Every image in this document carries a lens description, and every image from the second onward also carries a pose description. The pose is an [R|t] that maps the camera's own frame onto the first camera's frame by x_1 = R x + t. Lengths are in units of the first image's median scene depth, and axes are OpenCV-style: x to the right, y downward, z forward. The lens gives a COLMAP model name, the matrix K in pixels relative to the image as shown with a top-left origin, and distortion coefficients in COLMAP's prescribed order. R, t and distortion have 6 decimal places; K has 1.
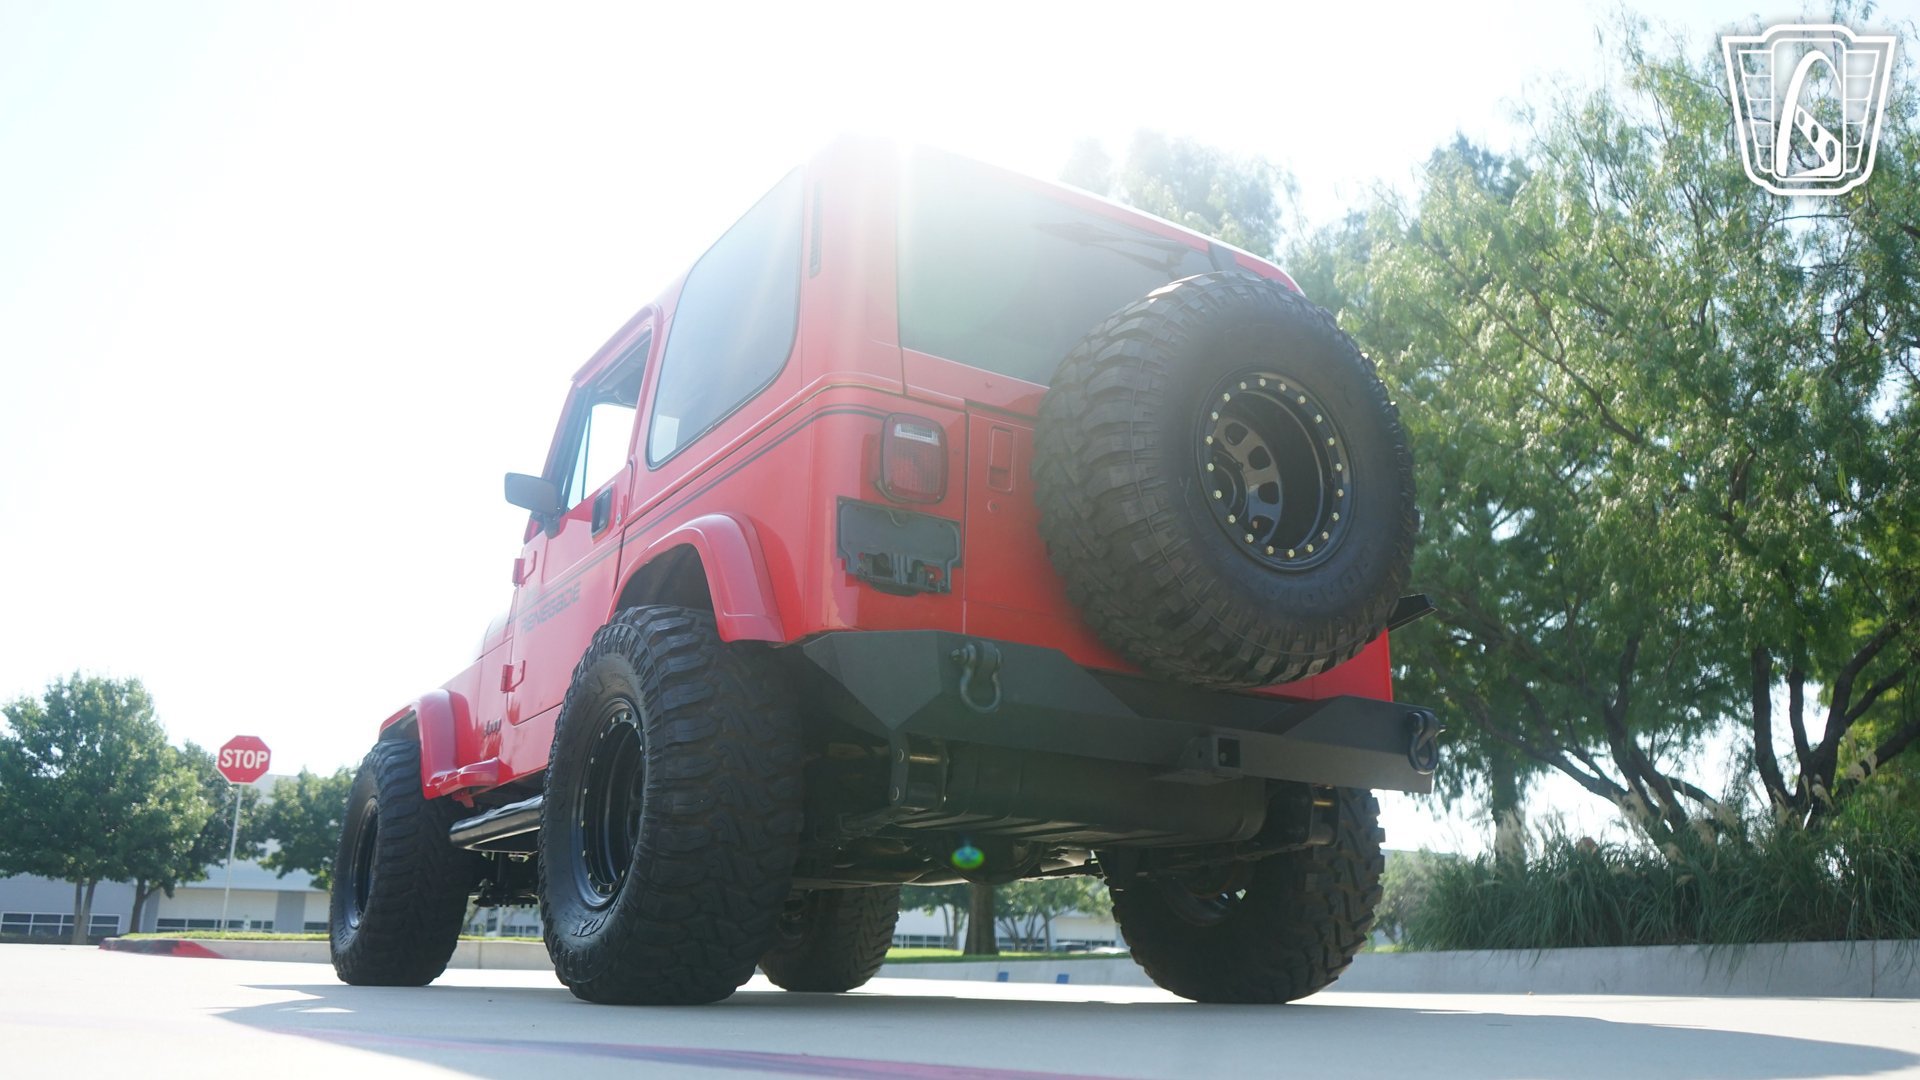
lens RADIAL K [[1529.4, 0, 960.8], [0, 1529.4, 565.1], [0, 0, 1]] dist [0.000875, -0.002301]
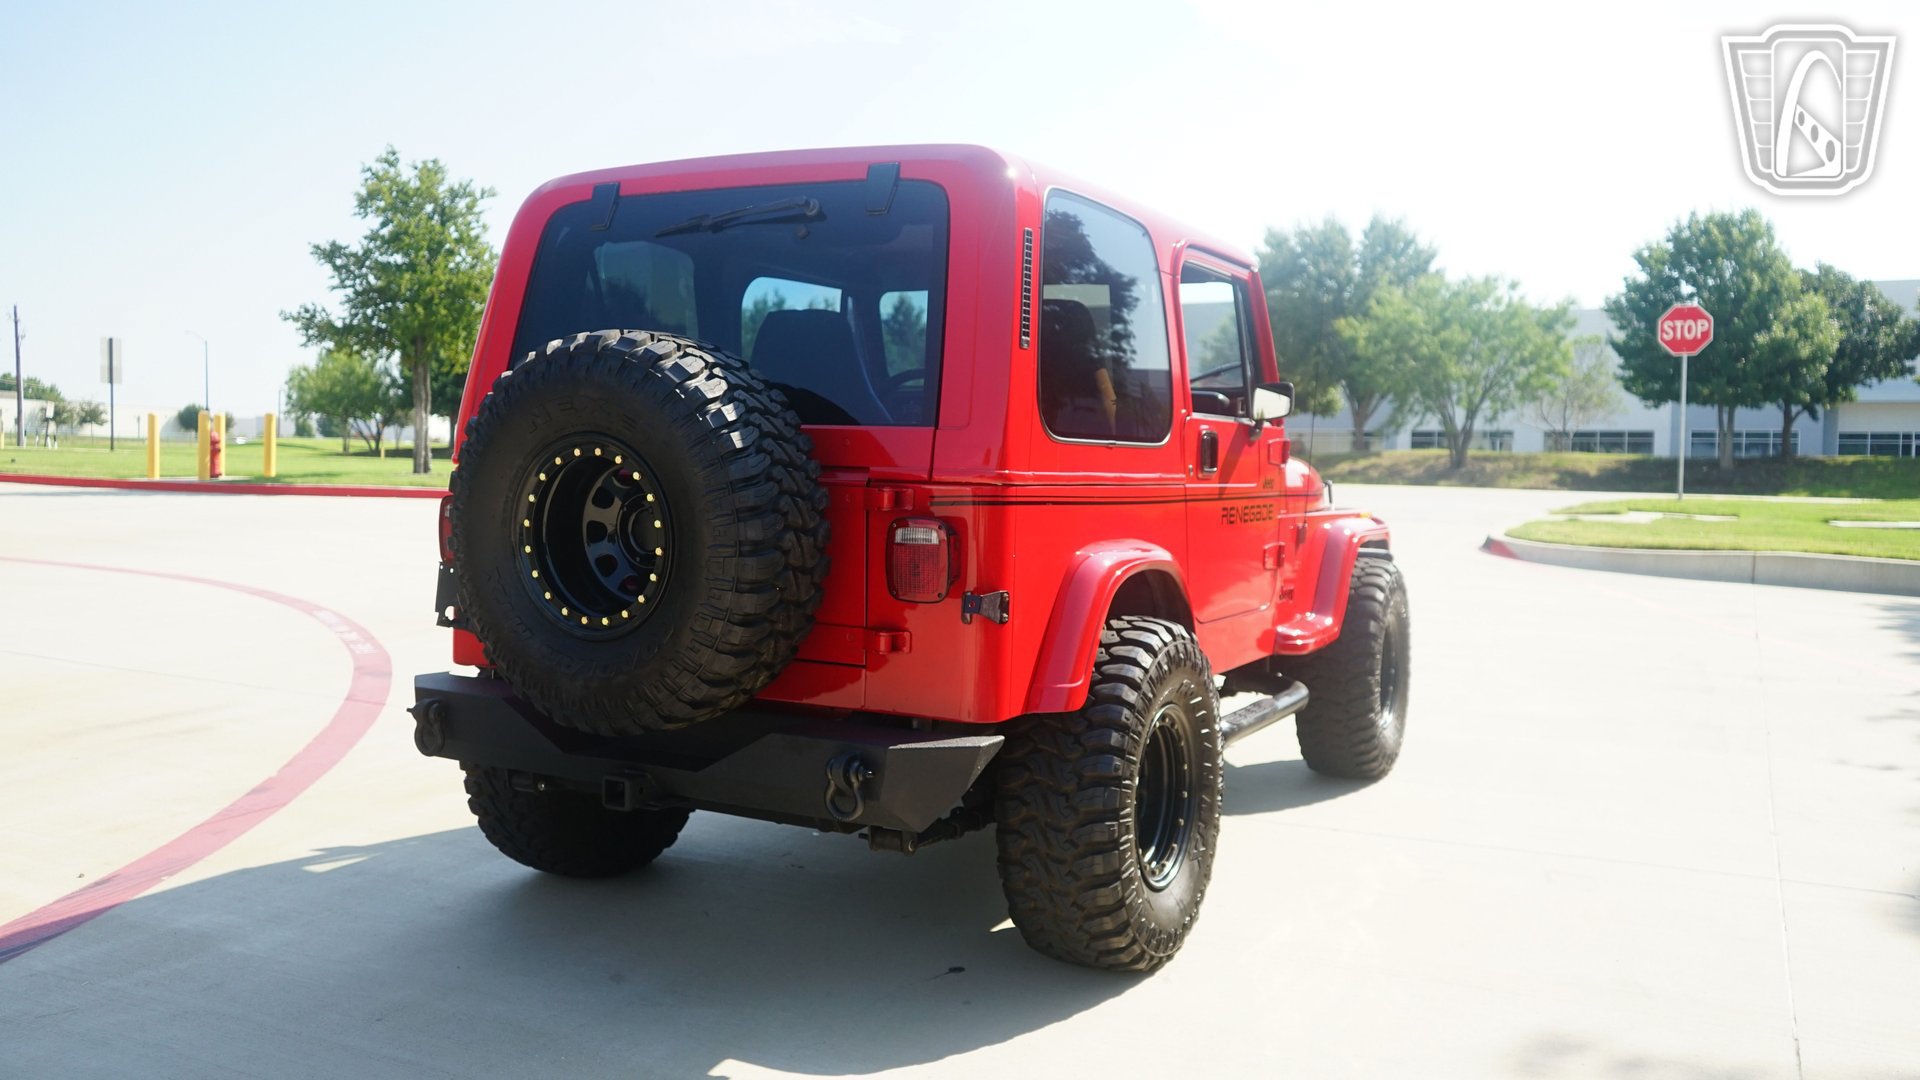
lens RADIAL K [[1525.1, 0, 965.4], [0, 1525.1, 544.6], [0, 0, 1]] dist [-0.012375, 0.004236]
pose [[0.513098, 0.052841, -0.856702, 0.060857], [0.212941, 0.959064, 0.186690, -0.010115], [0.831496, -0.278218, 0.480842, 0.035969]]
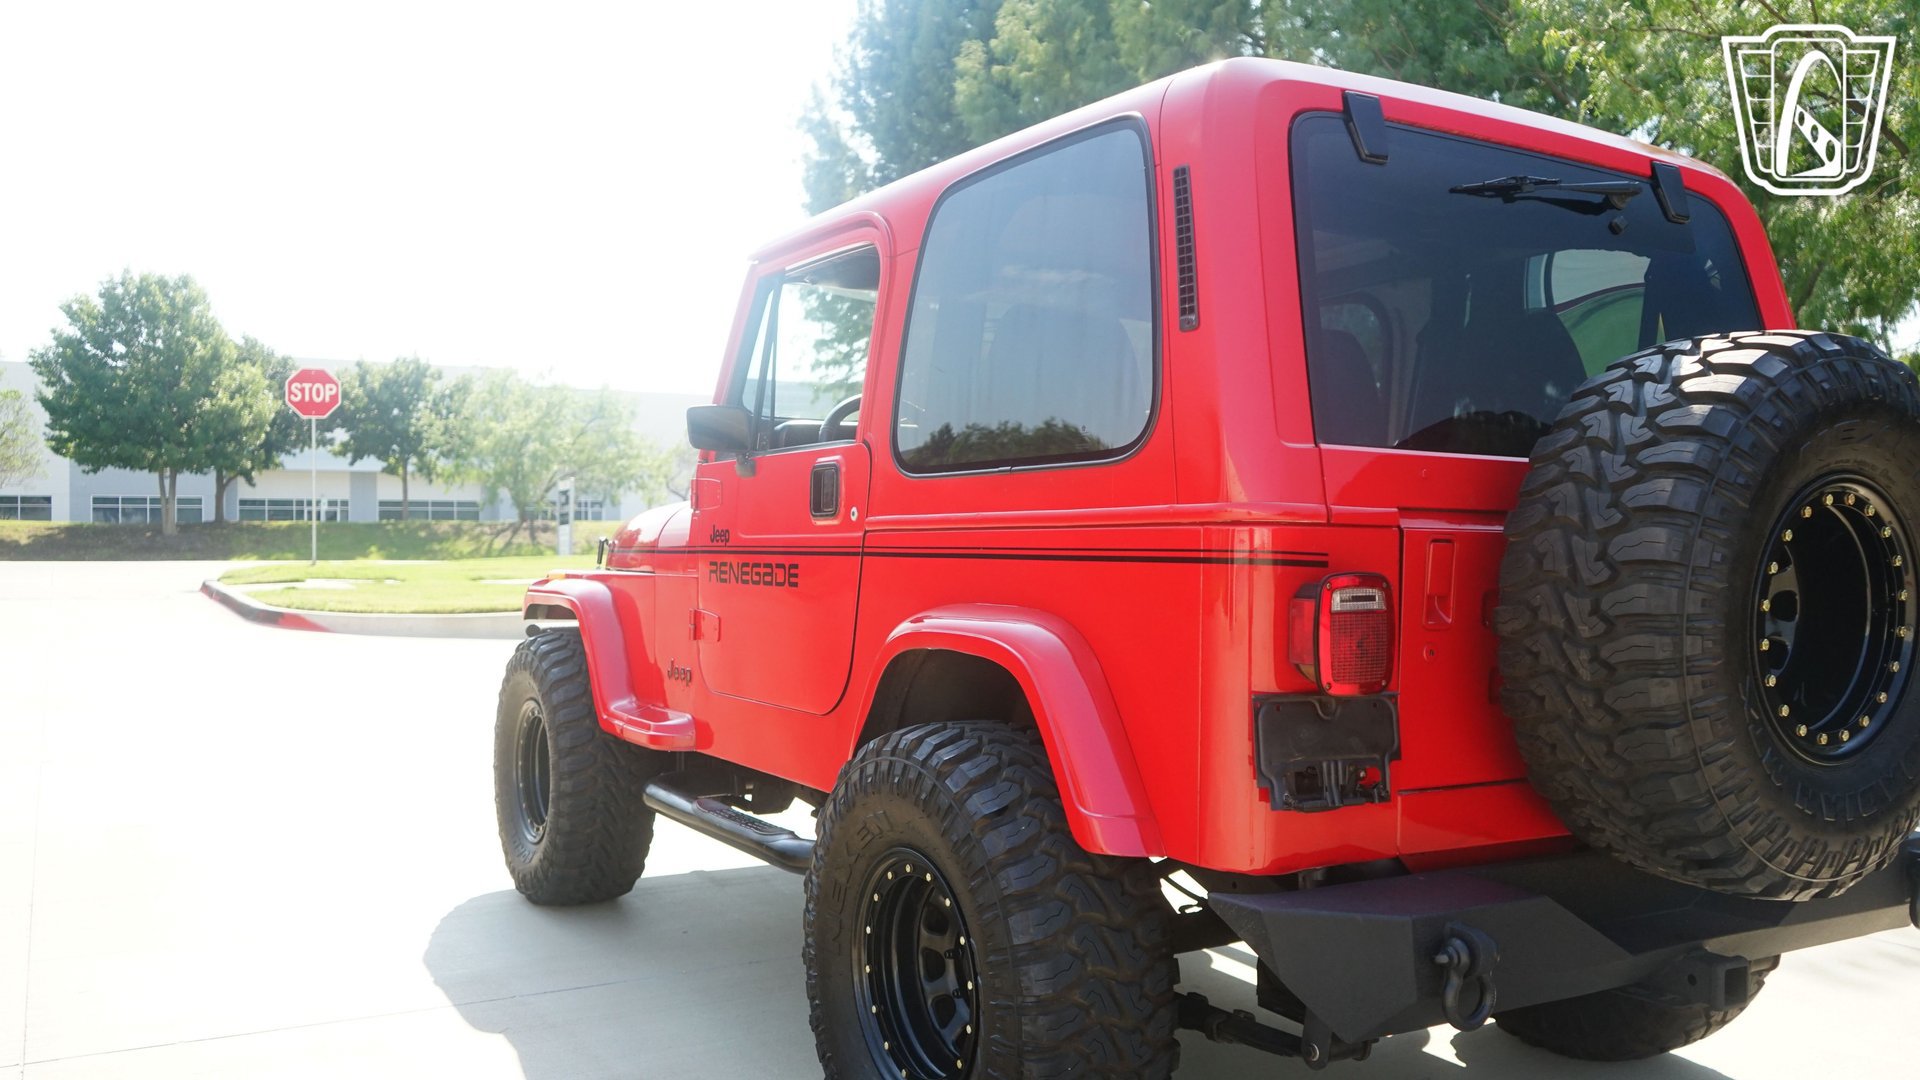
lens RADIAL K [[1524.7, 0, 952.9], [0, 1524.7, 550.5], [0, 0, 1]] dist [-0.002530, 0.002755]
pose [[0.999446, -0.003915, -0.033056, -0.009614], [0.012744, 0.962401, 0.271333, -0.015042], [0.030751, -0.271604, 0.961918, 0.015057]]
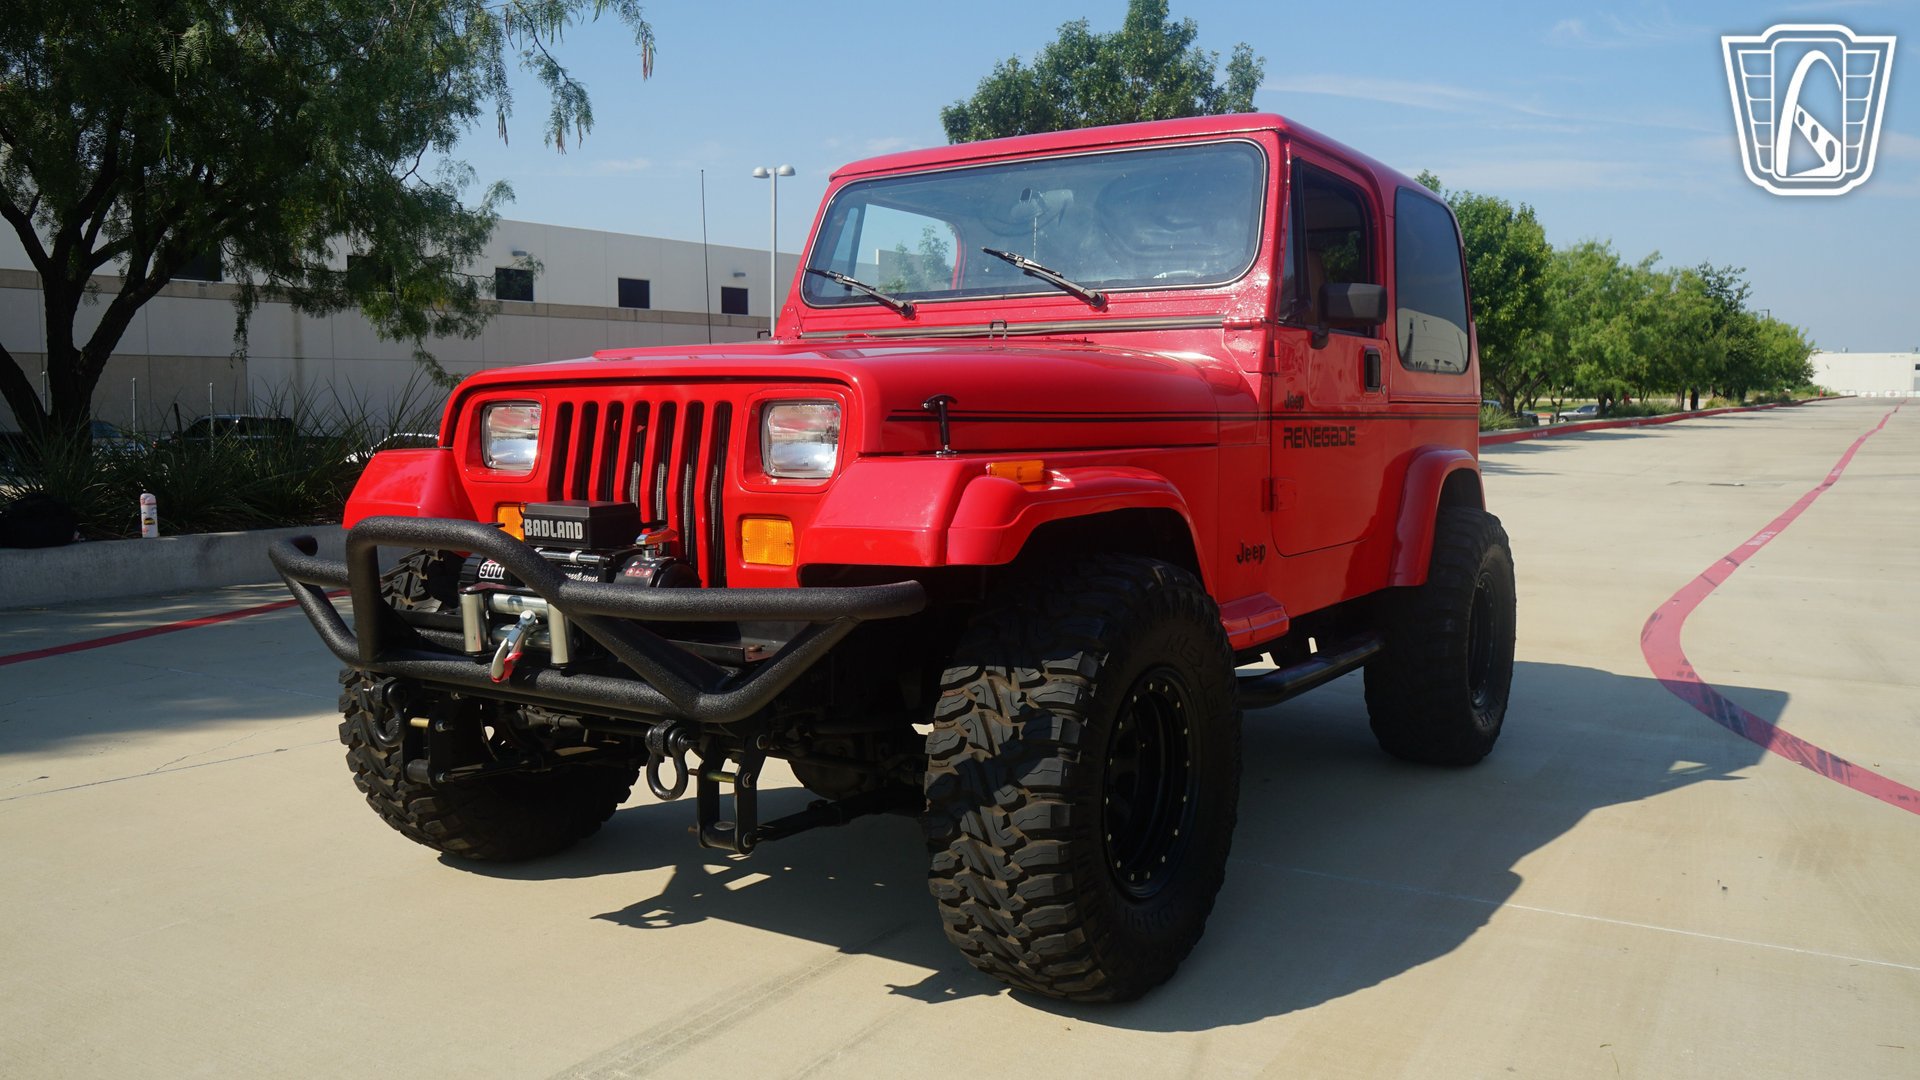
lens RADIAL K [[1524.6, 0, 957.7], [0, 1524.6, 543.0], [0, 0, 1]] dist [-0.012563, 0.010581]
pose [[-0.426715, -0.083894, 0.900487, -0.073139], [-0.247795, 0.968431, -0.027199, 0.012256], [-0.869777, -0.234742, -0.434032, 0.113936]]
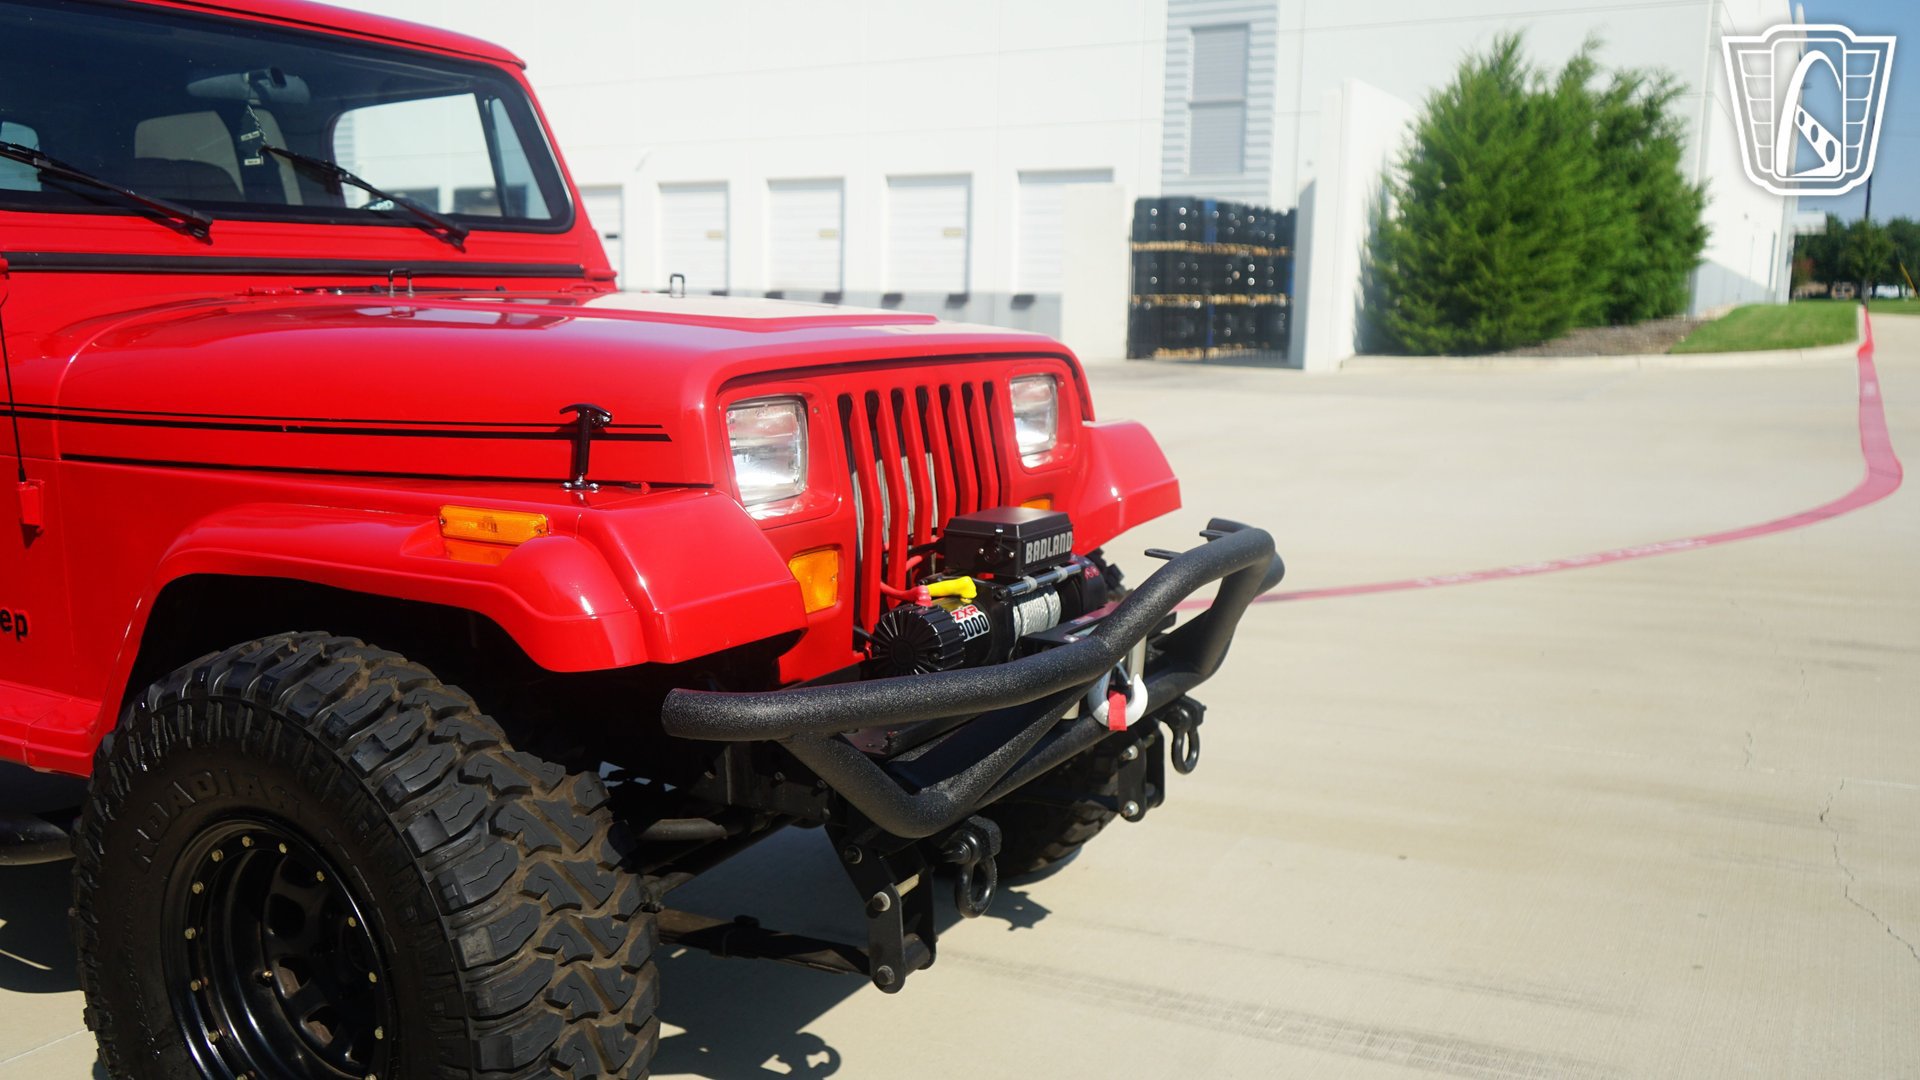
lens RADIAL K [[1532.3, 0, 969.3], [0, 1532.3, 535.7], [0, 0, 1]] dist [-0.007939, -0.001495]
pose [[-0.883202, 0.062504, -0.464809, -0.006160], [0.119973, 0.988214, -0.095078, 0.016797], [0.453388, -0.139738, -0.880291, 0.137741]]
